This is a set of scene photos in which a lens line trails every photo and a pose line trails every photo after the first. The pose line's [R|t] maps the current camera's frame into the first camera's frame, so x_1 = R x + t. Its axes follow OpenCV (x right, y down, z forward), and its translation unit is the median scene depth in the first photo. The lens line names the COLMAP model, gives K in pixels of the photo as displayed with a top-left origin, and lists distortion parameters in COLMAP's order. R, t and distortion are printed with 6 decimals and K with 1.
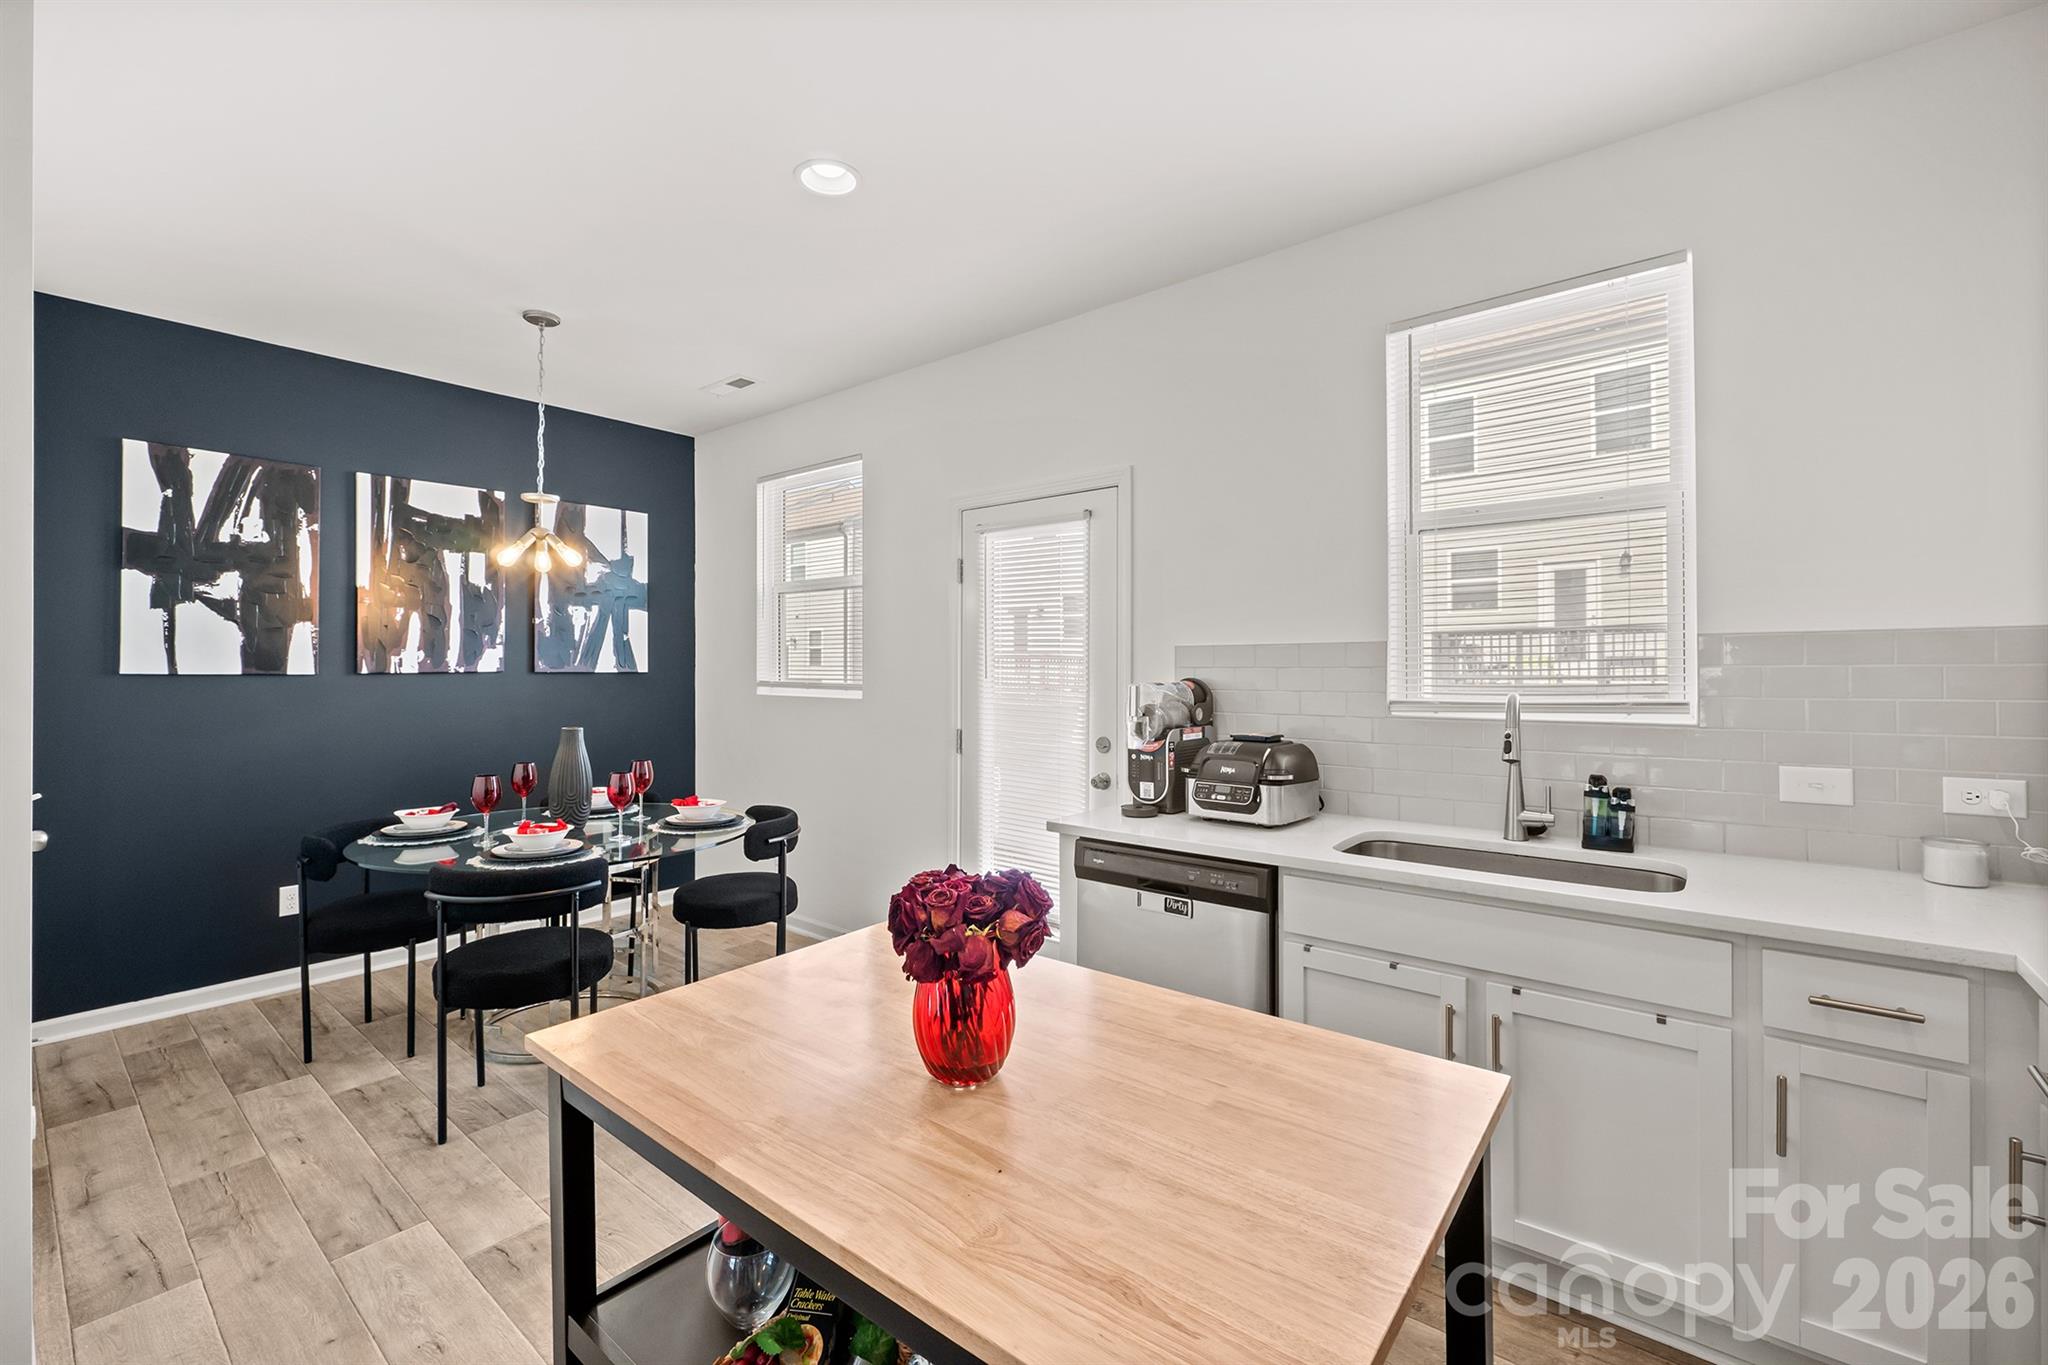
lens RADIAL K [[845.6, 0, 1032.0], [0, 845.6, 670.2], [0, 0, 1]] dist [-0.010064, 0.000048]
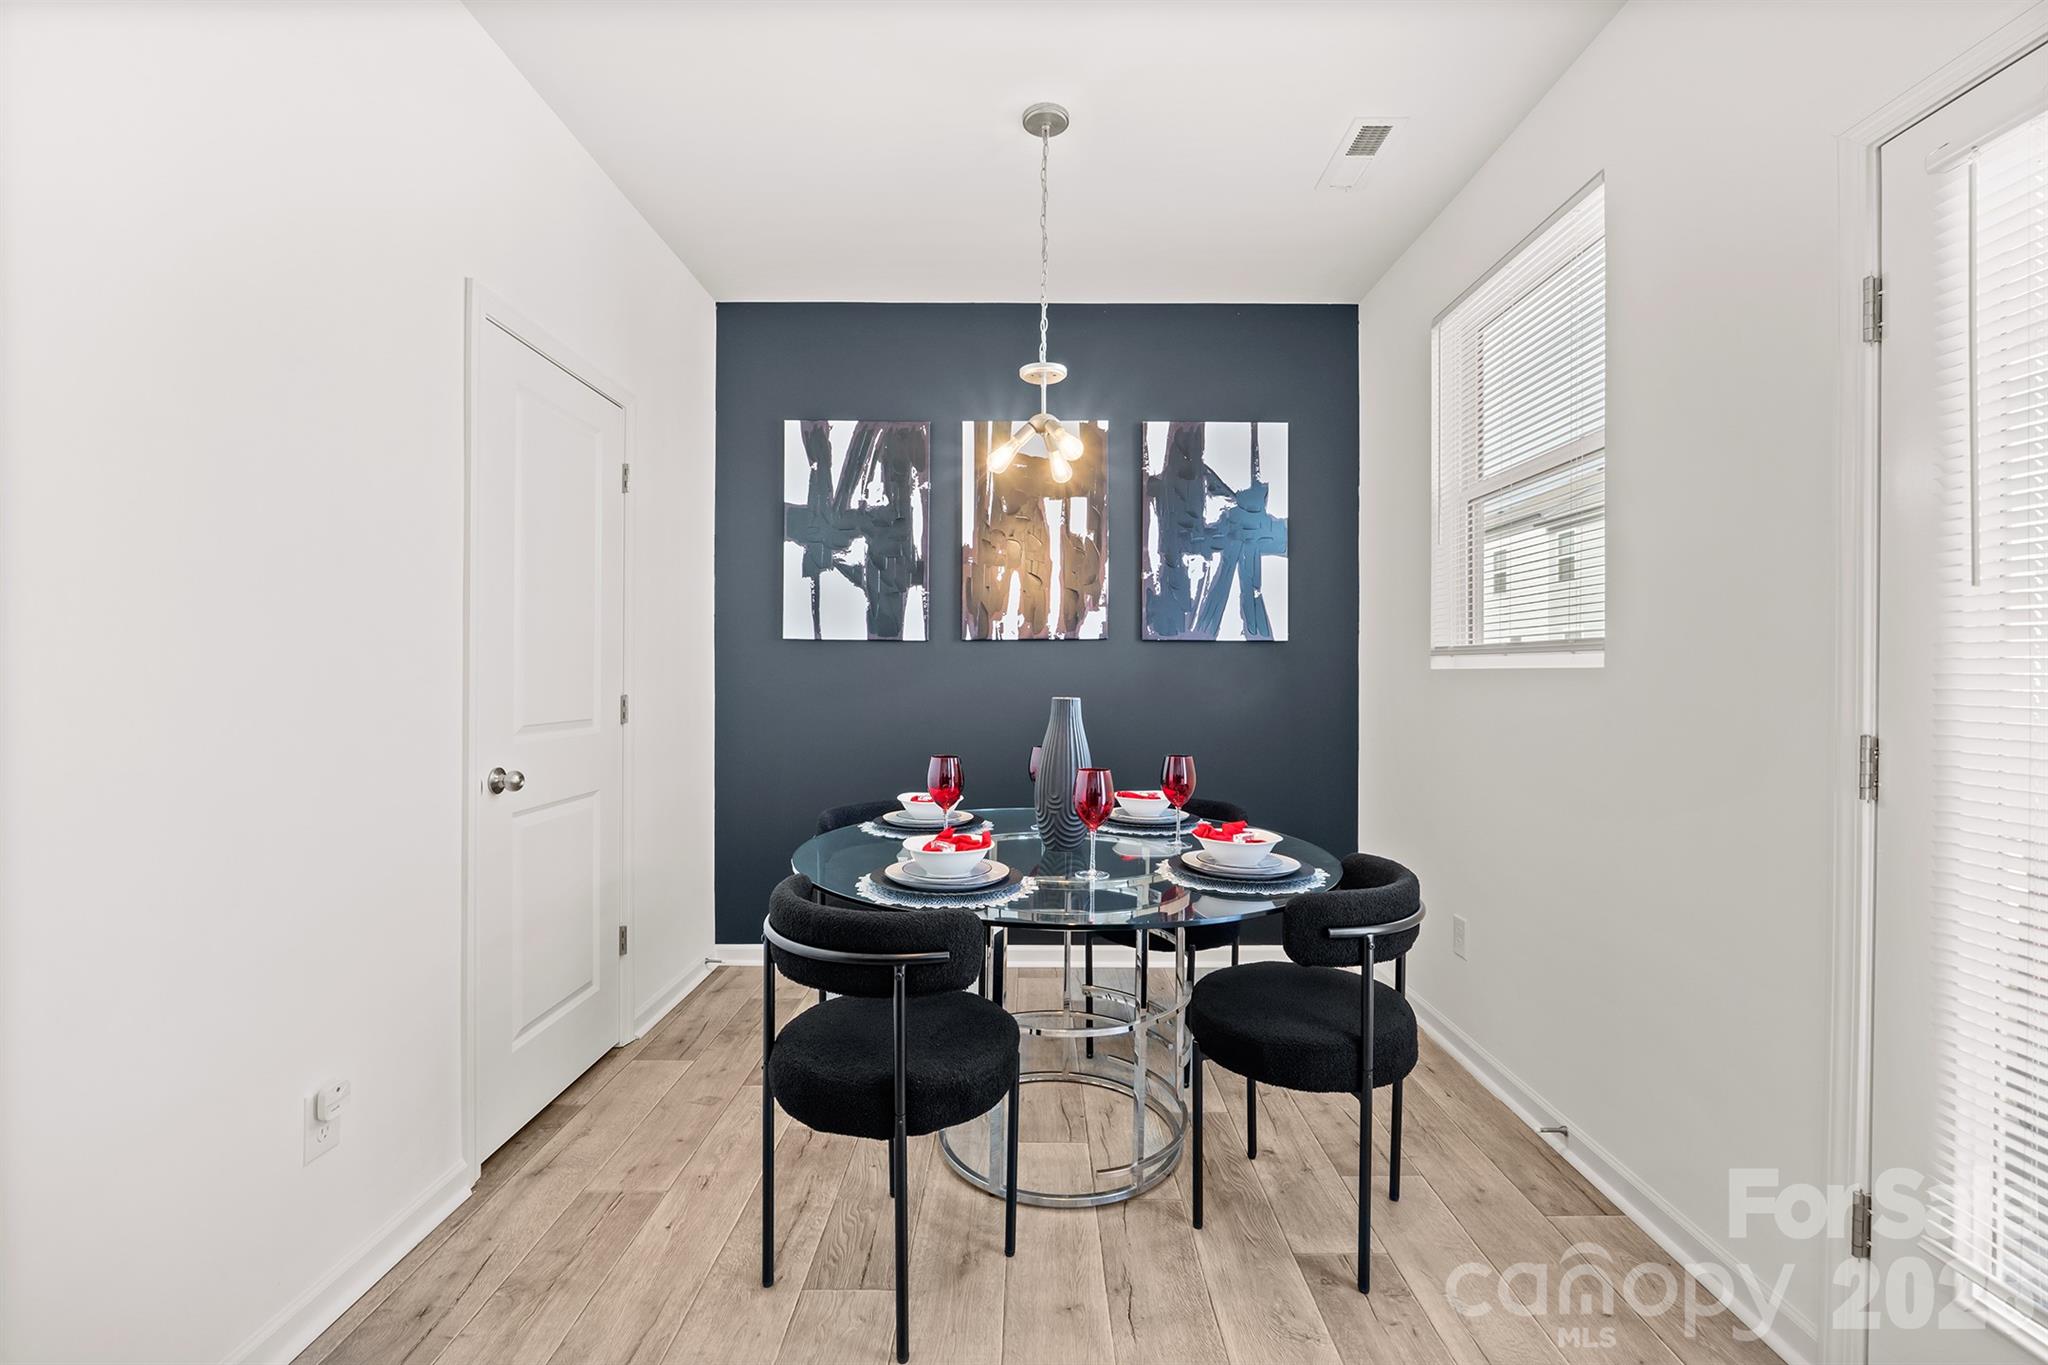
lens RADIAL K [[857.4, 0, 1024.0], [0, 857.4, 682.5], [0, 0, 1]] dist [-0.010530, 0.000107]
pose [[0.626539, 0.007423, -0.779354, -0.028396], [-0.003002, 0.999970, 0.007112, 0.046558], [0.779384, -0.002116, 0.626543, 0.490449]]
